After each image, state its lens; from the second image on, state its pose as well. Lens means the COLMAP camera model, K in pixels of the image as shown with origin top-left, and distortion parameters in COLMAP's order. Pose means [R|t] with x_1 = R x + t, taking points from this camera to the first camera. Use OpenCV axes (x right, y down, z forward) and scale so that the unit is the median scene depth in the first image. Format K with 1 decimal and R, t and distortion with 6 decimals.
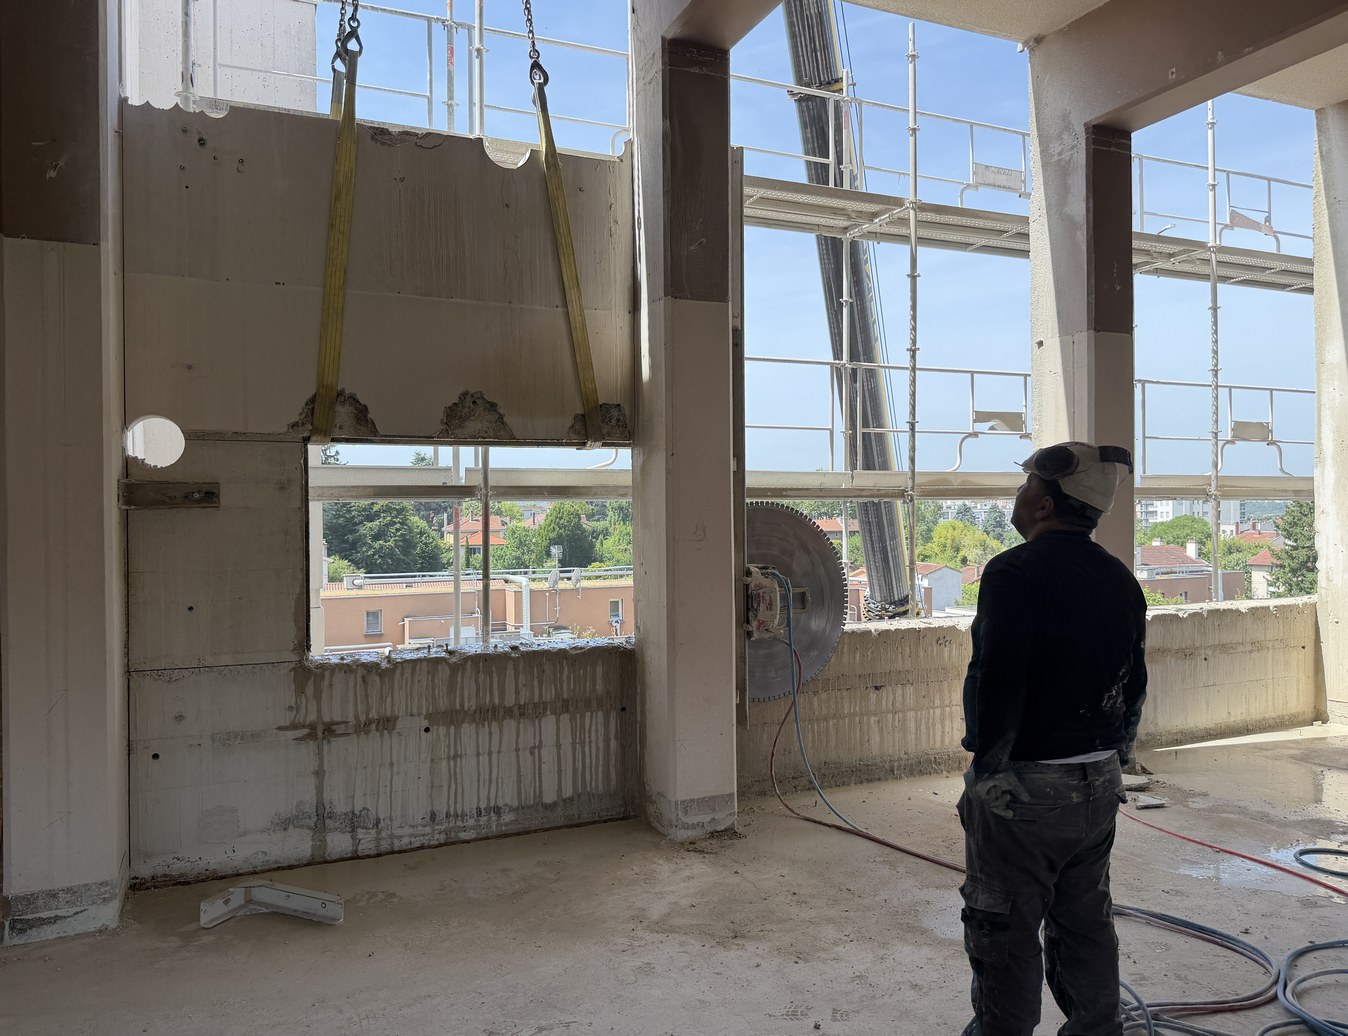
lens RADIAL K [[1008.9, 0, 674.0], [0, 1008.9, 518.0], [0, 0, 1]] dist [0.072904, -0.099720]
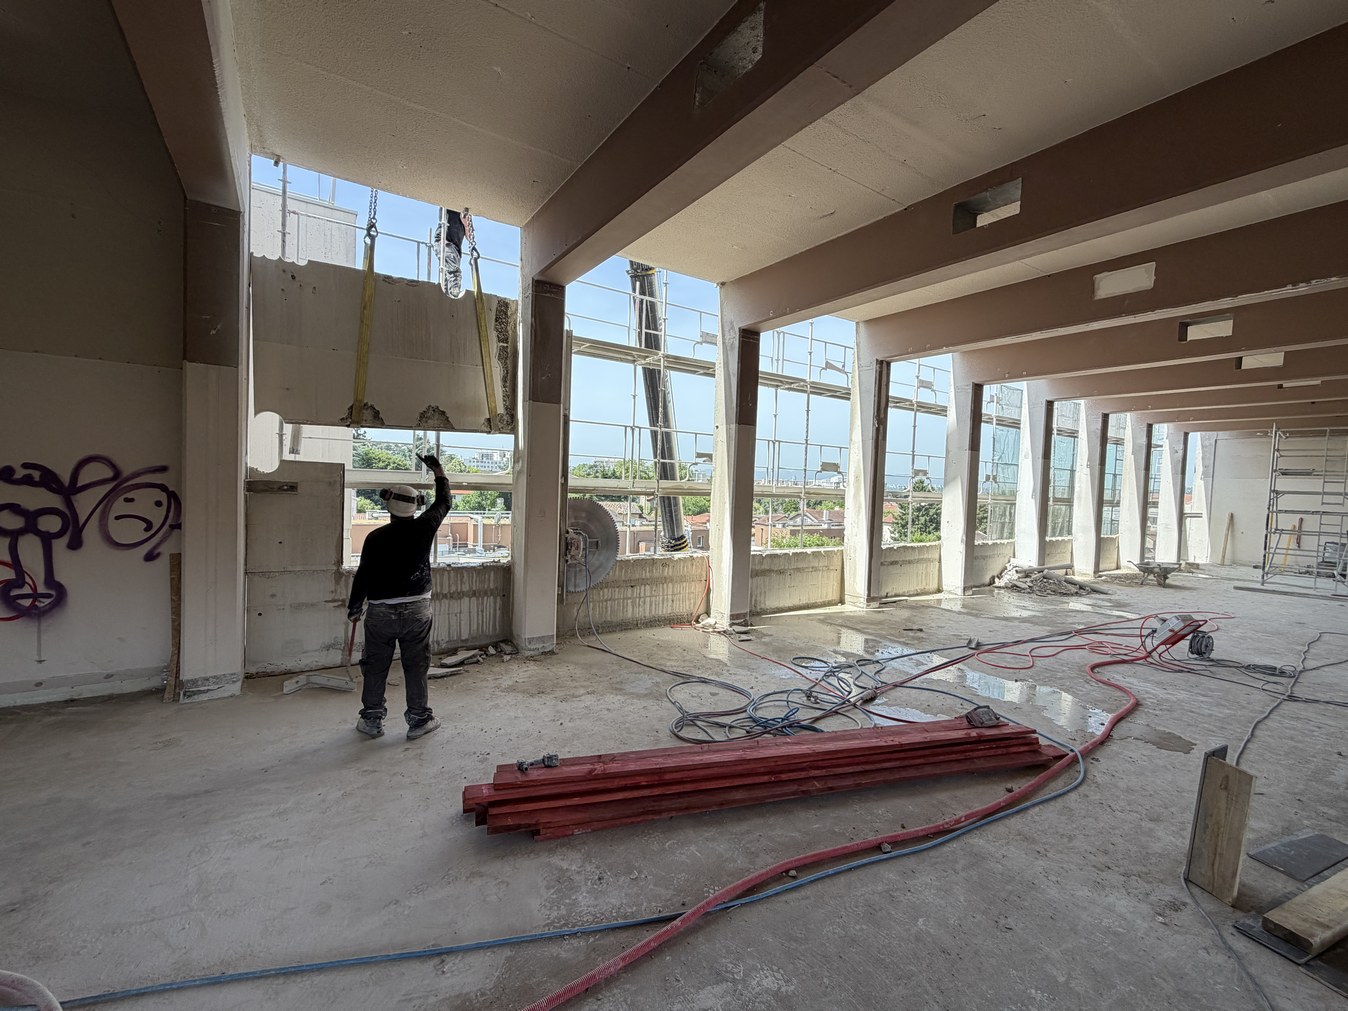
lens RADIAL K [[584.0, 0, 674.0], [0, 584.0, 505.5], [0, 0, 1]] dist [0.009207, 0.000121]
pose [[0.984970, 0.039735, 0.168094, 0.090911], [-0.045424, 0.998513, 0.030133, -0.050798], [-0.166647, -0.037315, 0.985310, -0.254846]]
